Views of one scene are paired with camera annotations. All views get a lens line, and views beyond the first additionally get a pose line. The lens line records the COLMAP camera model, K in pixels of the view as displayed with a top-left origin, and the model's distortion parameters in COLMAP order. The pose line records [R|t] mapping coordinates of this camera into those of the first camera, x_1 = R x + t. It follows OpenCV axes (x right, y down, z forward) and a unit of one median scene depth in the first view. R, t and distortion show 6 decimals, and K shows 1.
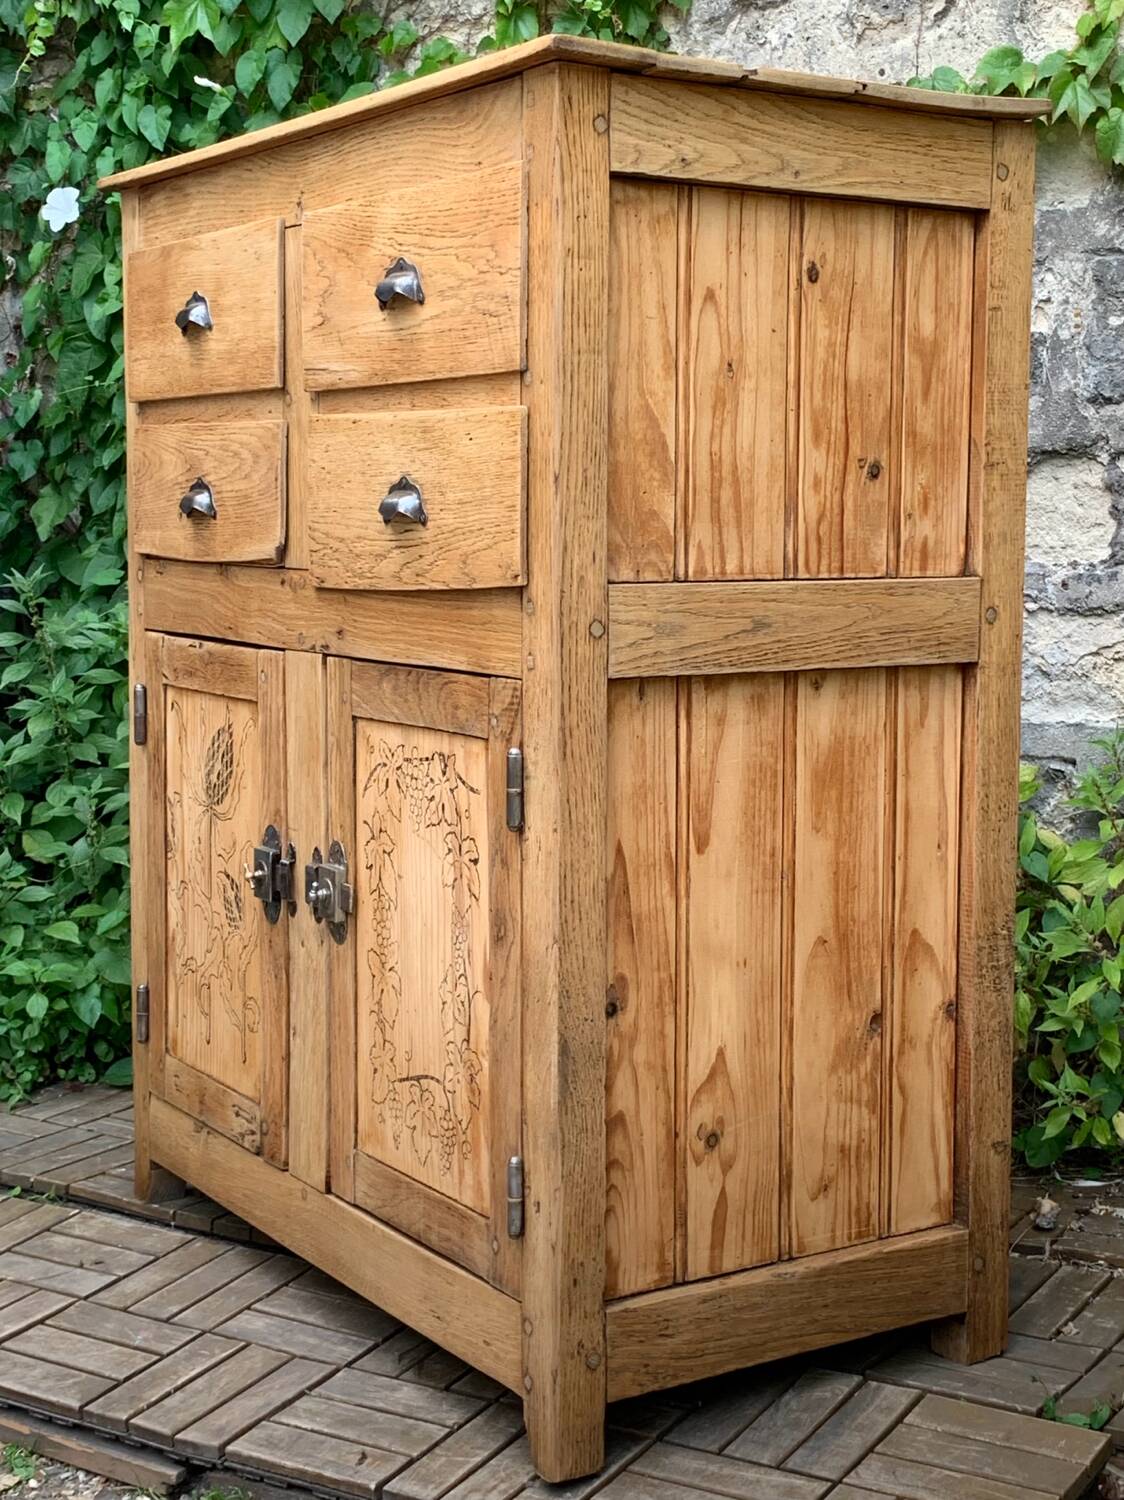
lens RADIAL K [[1884.8, 0, 562.0], [0, 1884.8, 750.0], [0, 0, 1]] dist [0.083257, -0.004201]
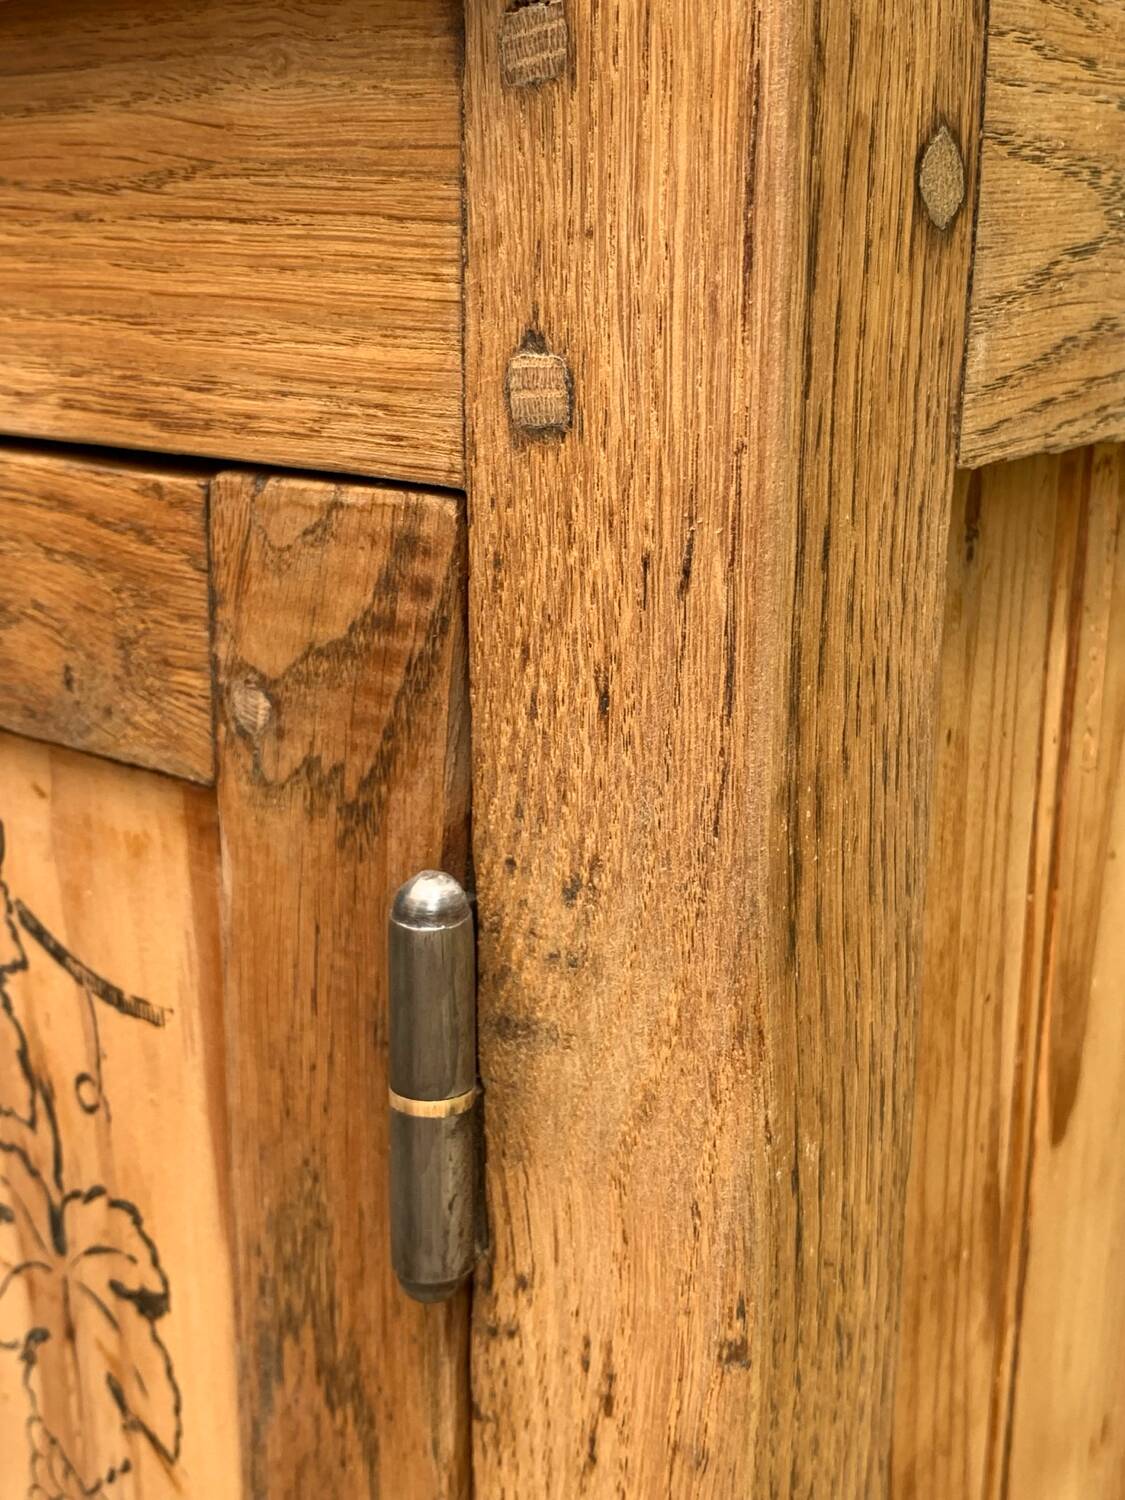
lens RADIAL K [[1884.8, 0, 562.5], [0, 1884.8, 750.0], [0, 0, 1]] dist [0.083257, -0.004201]
pose [[0.938888, -0.091123, 0.331942, -0.067838], [0.035080, 0.984633, 0.171075, -0.040745], [-0.342430, -0.148975, 0.927657, 0.780069]]
